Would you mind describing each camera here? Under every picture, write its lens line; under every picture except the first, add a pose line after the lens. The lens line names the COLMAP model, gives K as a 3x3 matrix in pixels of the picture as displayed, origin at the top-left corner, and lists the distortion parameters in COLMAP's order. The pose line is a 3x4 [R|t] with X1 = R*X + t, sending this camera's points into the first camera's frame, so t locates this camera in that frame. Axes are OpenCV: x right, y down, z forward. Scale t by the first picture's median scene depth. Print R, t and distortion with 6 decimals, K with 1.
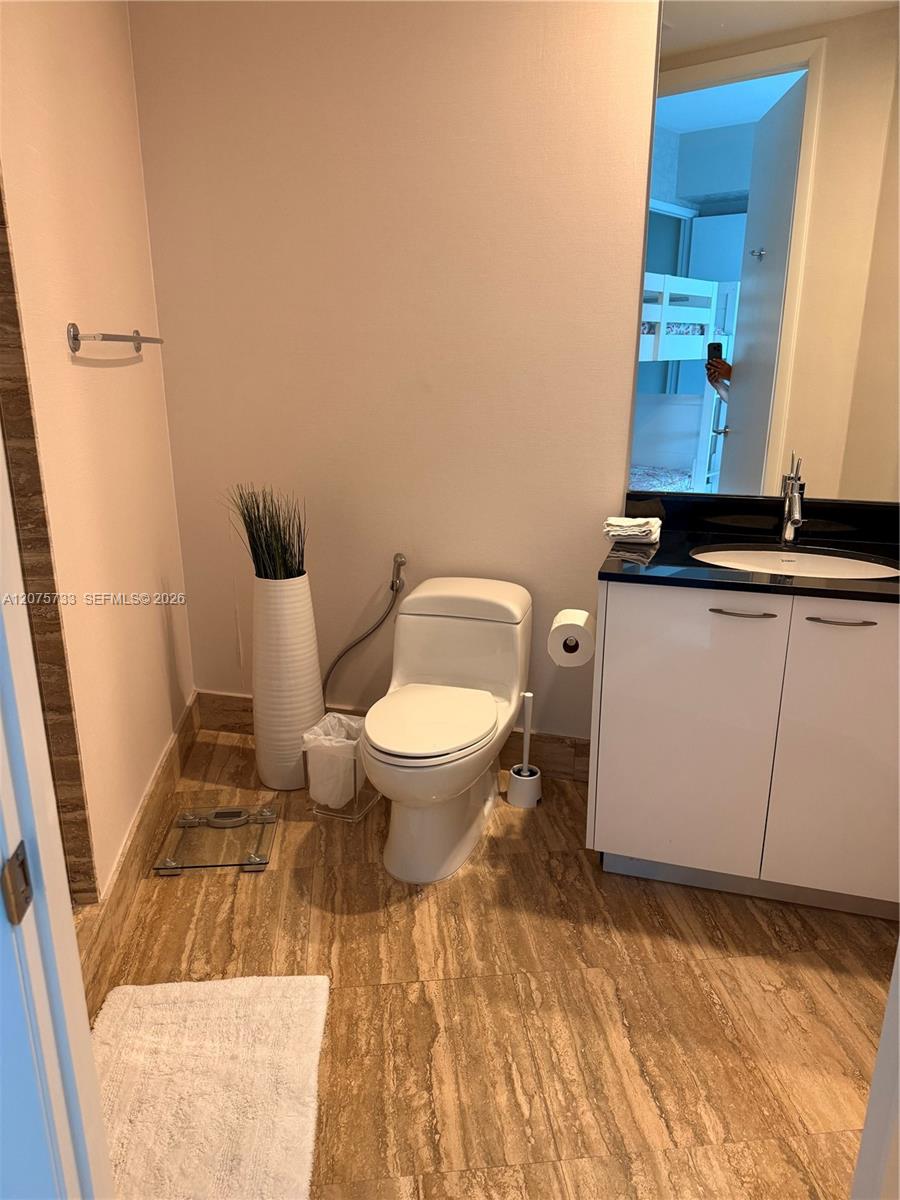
lens RADIAL K [[830.7, 0, 449.4], [0, 830.7, 609.1], [0, 0, 1]] dist [0.137426, -0.247217]
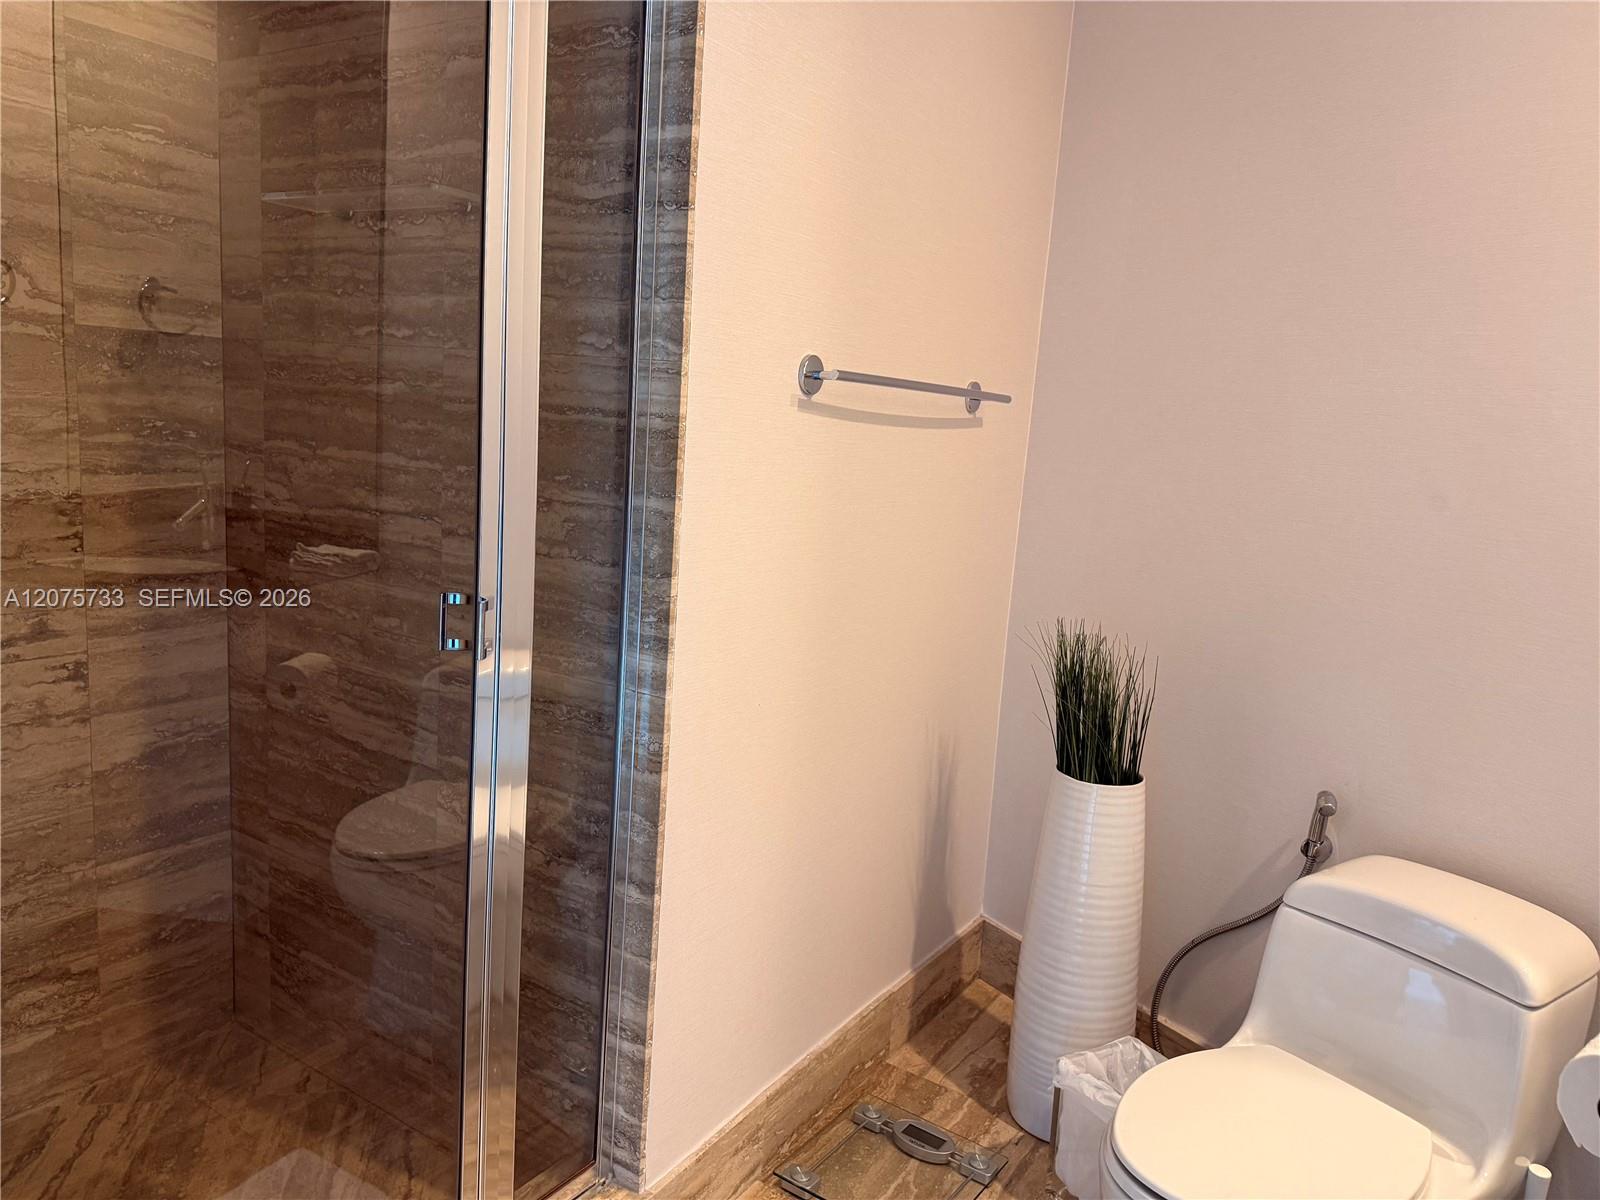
lens RADIAL K [[1112.2, 0, 841.7], [0, 1112.2, 612.9], [0, 0, 1]] dist [0.084862, -0.113273]
pose [[0.768853, 0.160634, -0.618920, 0.136904], [-0.254100, 0.964977, -0.065206, -0.054993], [0.586770, 0.207402, 0.782742, 0.240701]]
